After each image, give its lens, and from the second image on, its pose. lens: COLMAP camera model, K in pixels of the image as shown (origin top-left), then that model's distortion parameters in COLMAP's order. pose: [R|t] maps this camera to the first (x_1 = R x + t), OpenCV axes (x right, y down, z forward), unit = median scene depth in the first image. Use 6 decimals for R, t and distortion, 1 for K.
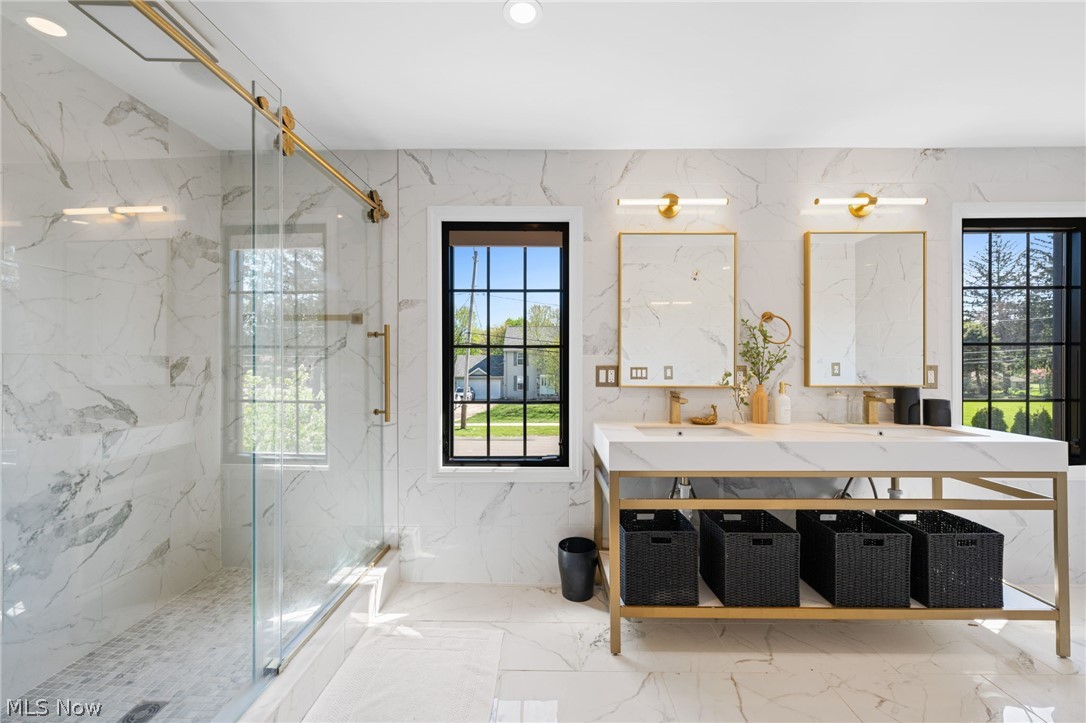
lens RADIAL K [[429.8, 0, 545.0], [0, 429.8, 362.5], [0, 0, 1]] dist [0.001326, 0.000275]
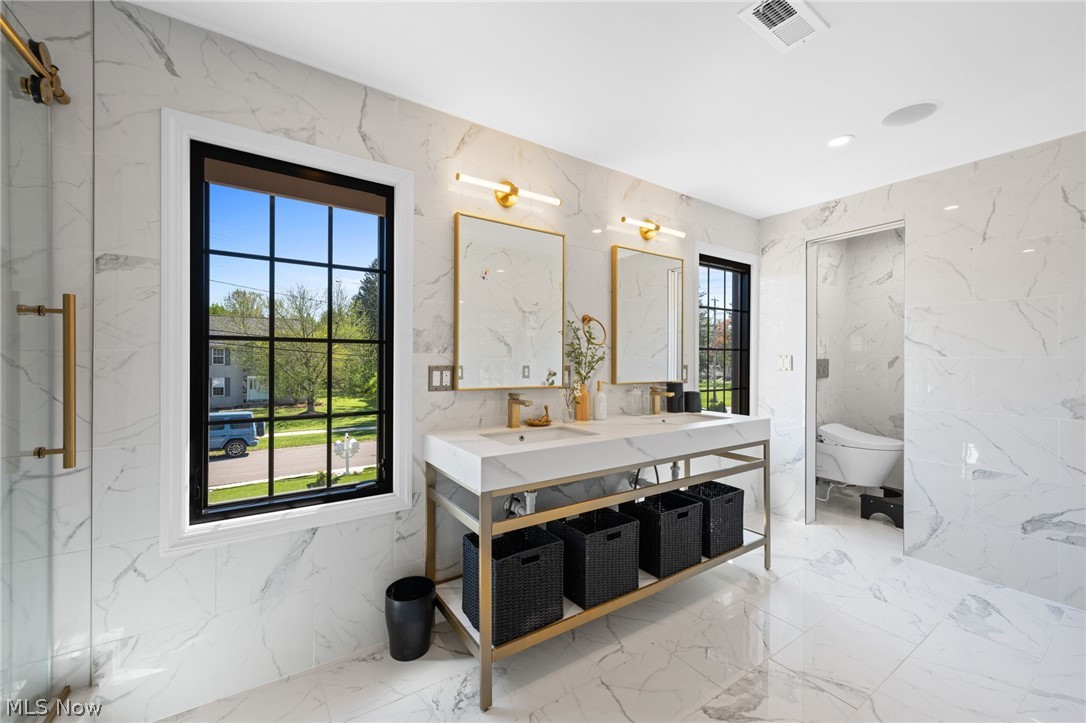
lens RADIAL K [[429.8, 0, 543.9], [0, 429.8, 361.4], [0, 0, 1]] dist [0.001326, 0.000275]
pose [[0.827223, 0.002925, 0.561866, -0.166666], [-0.002841, 0.999995, -0.001022, -0.001742], [-0.561866, -0.000751, 0.827228, 0.184669]]
